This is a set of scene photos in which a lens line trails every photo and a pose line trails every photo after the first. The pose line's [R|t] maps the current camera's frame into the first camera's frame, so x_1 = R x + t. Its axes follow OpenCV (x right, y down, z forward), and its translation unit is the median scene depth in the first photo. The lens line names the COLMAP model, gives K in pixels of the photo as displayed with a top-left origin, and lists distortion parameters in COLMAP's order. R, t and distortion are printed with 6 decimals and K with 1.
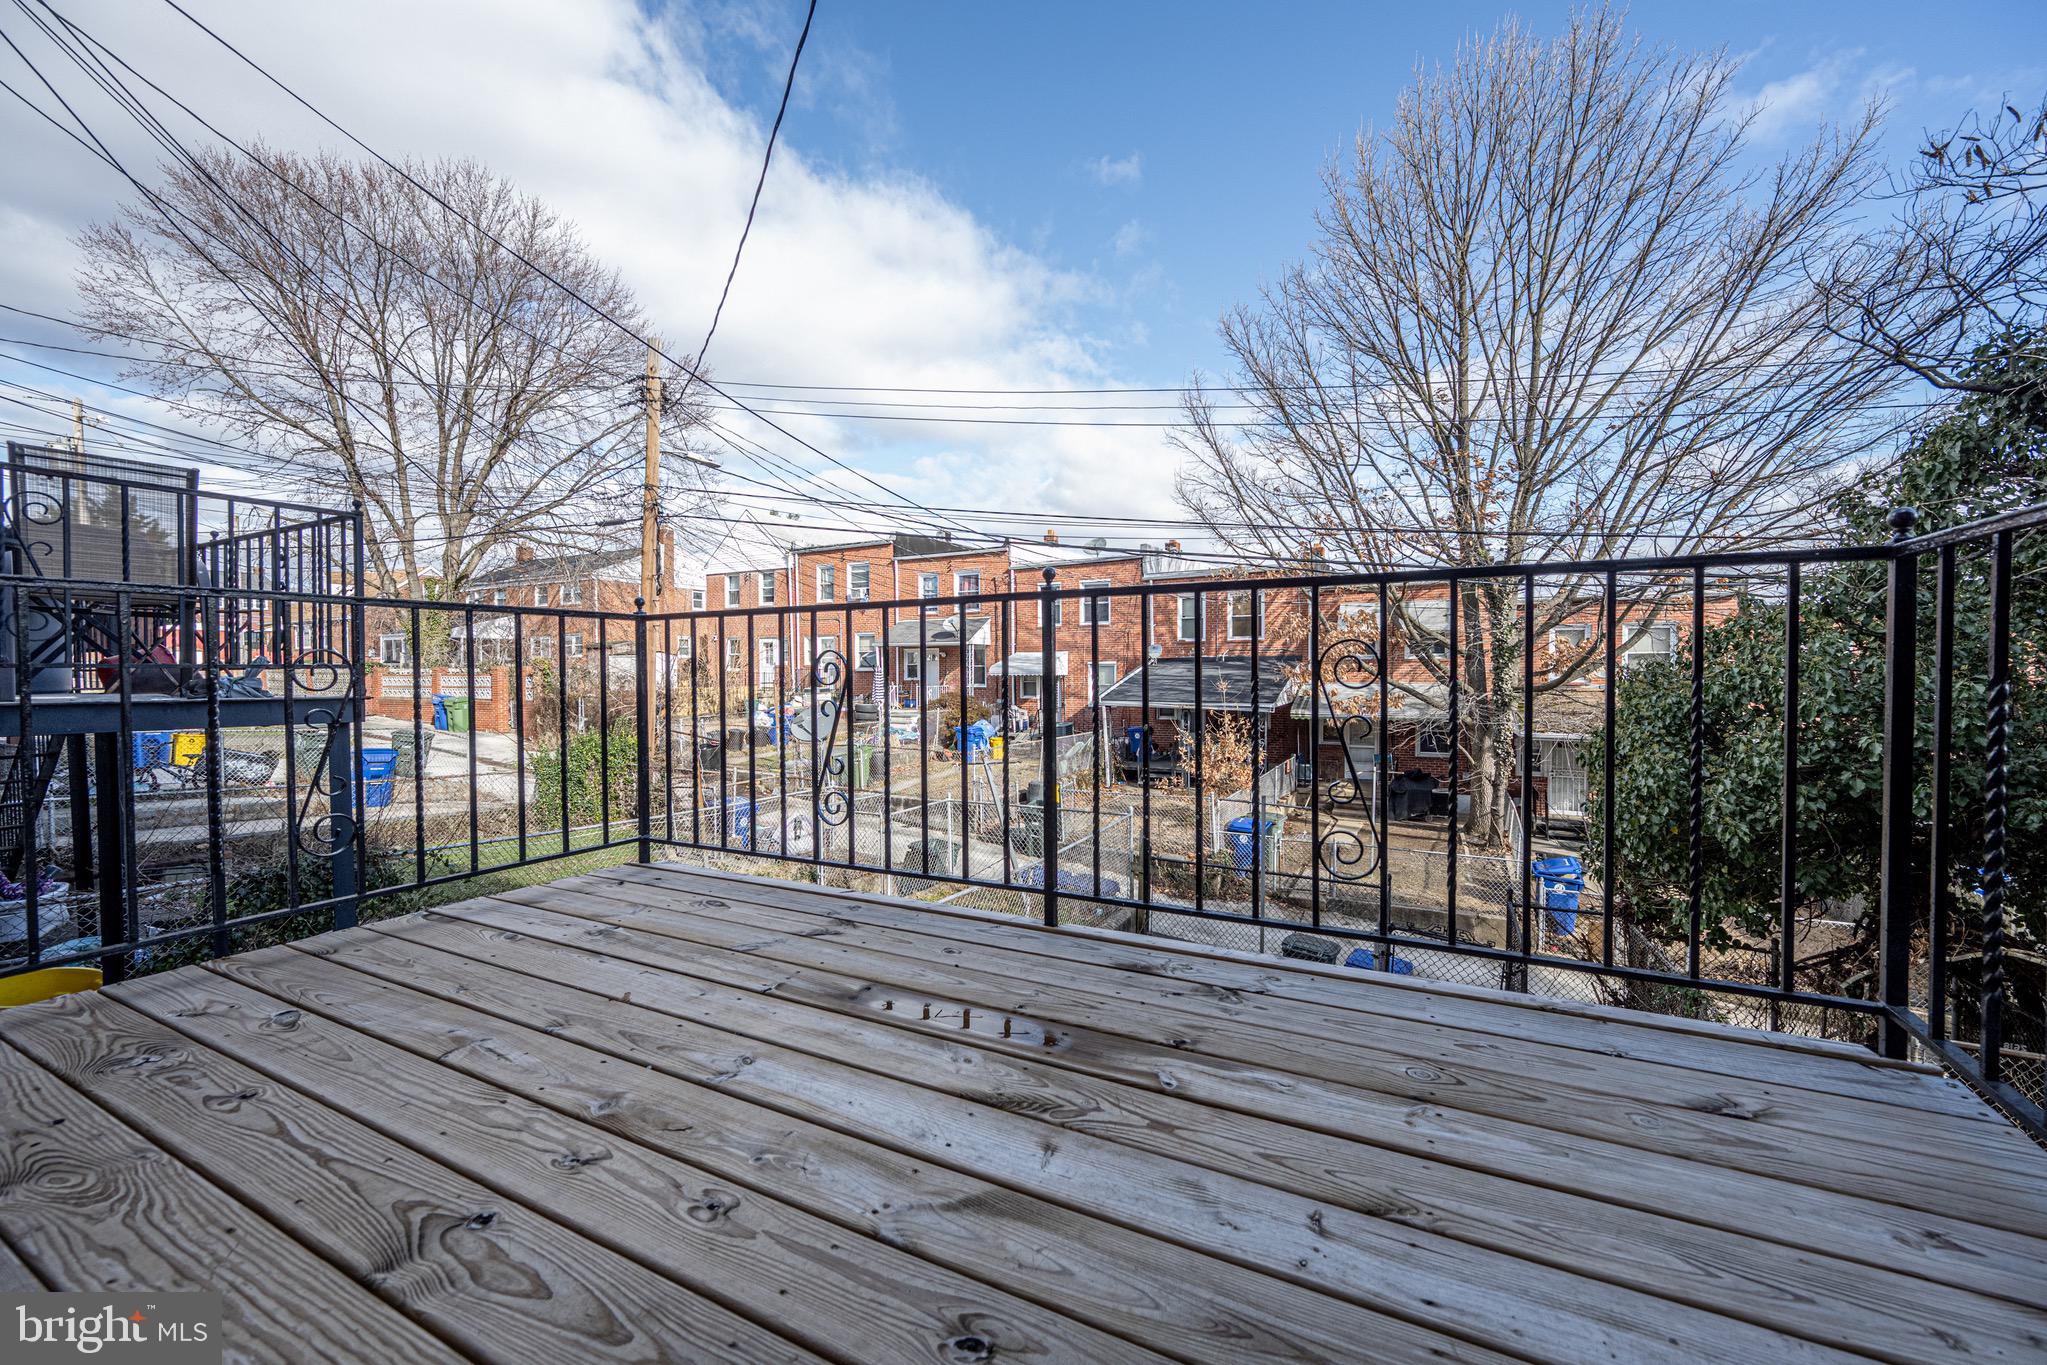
lens RADIAL K [[828.6, 0, 1013.1], [0, 828.6, 689.5], [0, 0, 1]] dist [-0.002906, 0.001499]
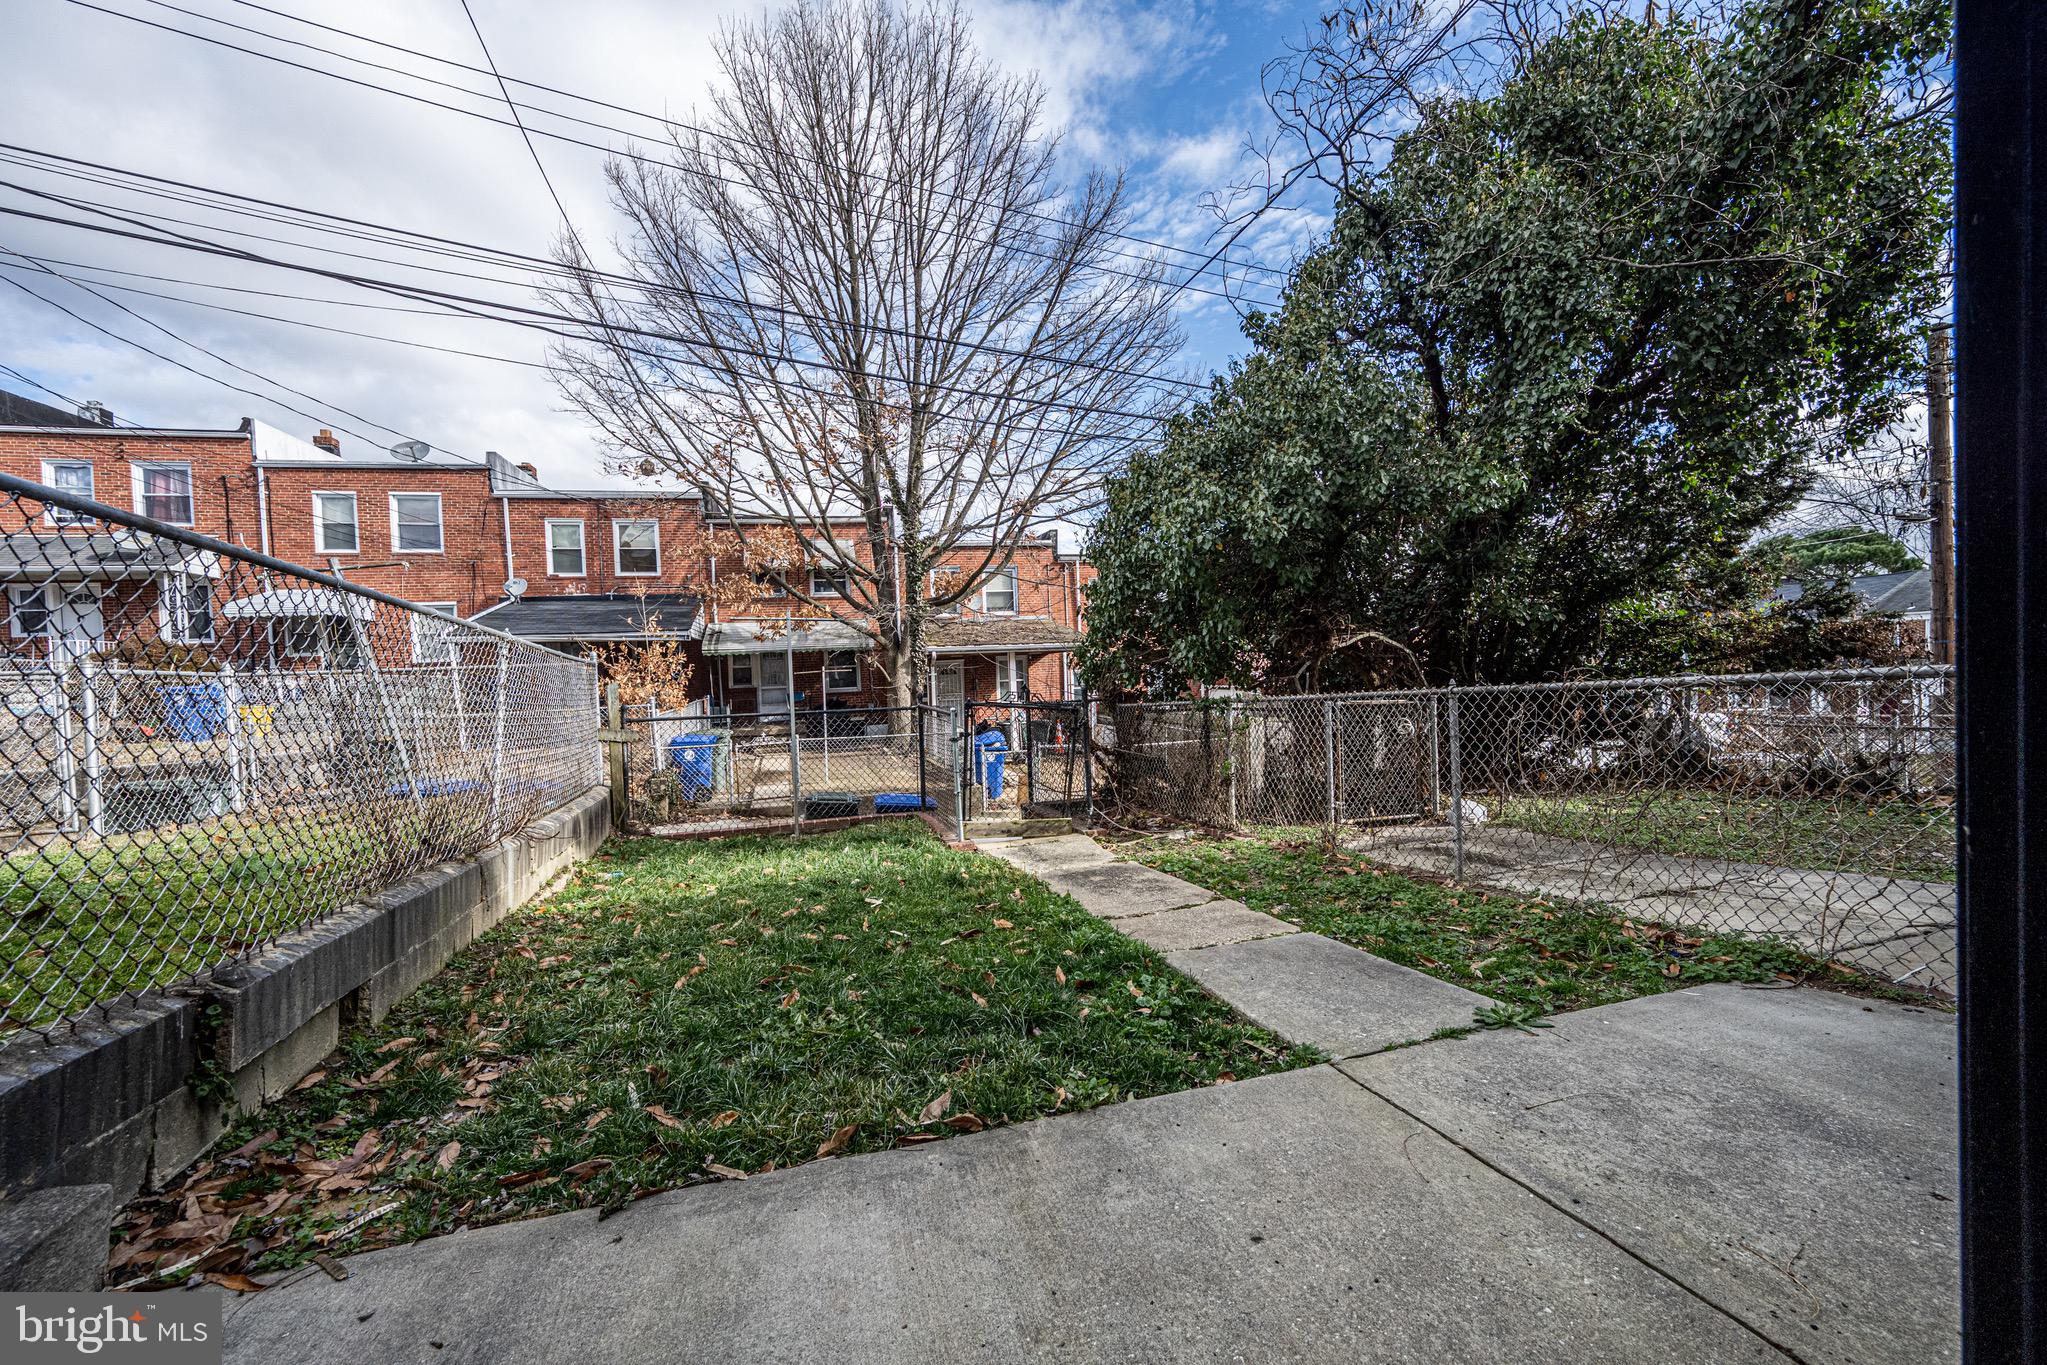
lens RADIAL K [[828.6, 0, 1039.0], [0, 828.6, 690.2], [0, 0, 1]] dist [-0.002906, 0.001499]
pose [[0.707320, -0.044048, 0.705520, -0.046674], [0.059825, 0.998206, 0.002343, 0.098161], [-0.704357, 0.040550, 0.708686, 0.106701]]
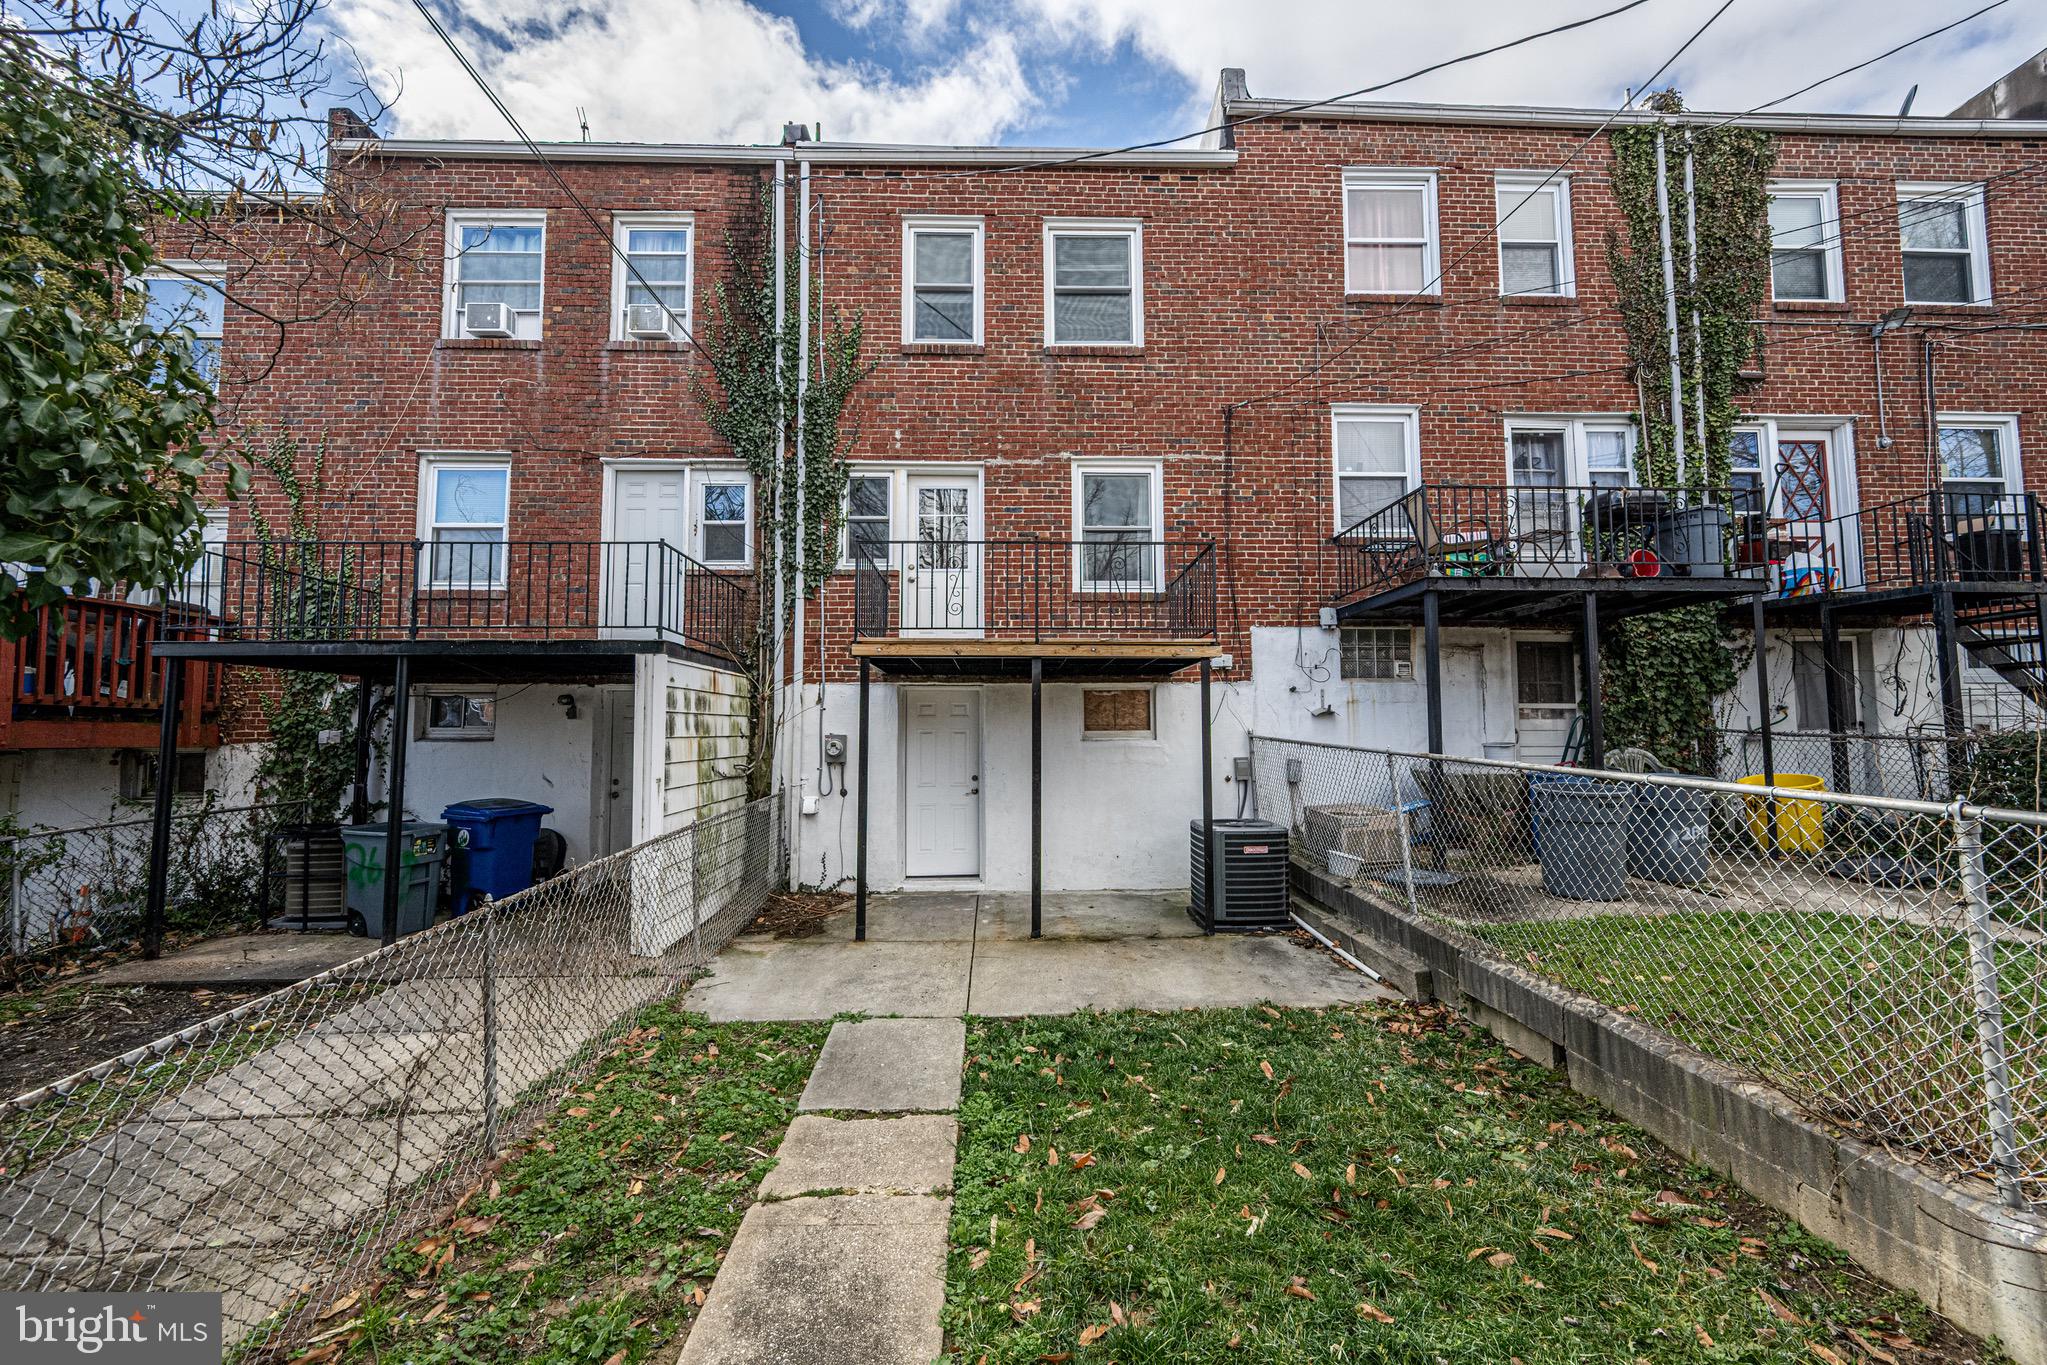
lens RADIAL K [[828.6, 0, 1016.8], [0, 828.6, 675.4], [0, 0, 1]] dist [-0.002906, 0.001499]
pose [[-0.872803, -0.031675, -0.487043, 0.179170], [-0.007044, 0.998605, -0.052321, 0.064013], [0.488021, -0.042235, -0.871809, 0.397827]]
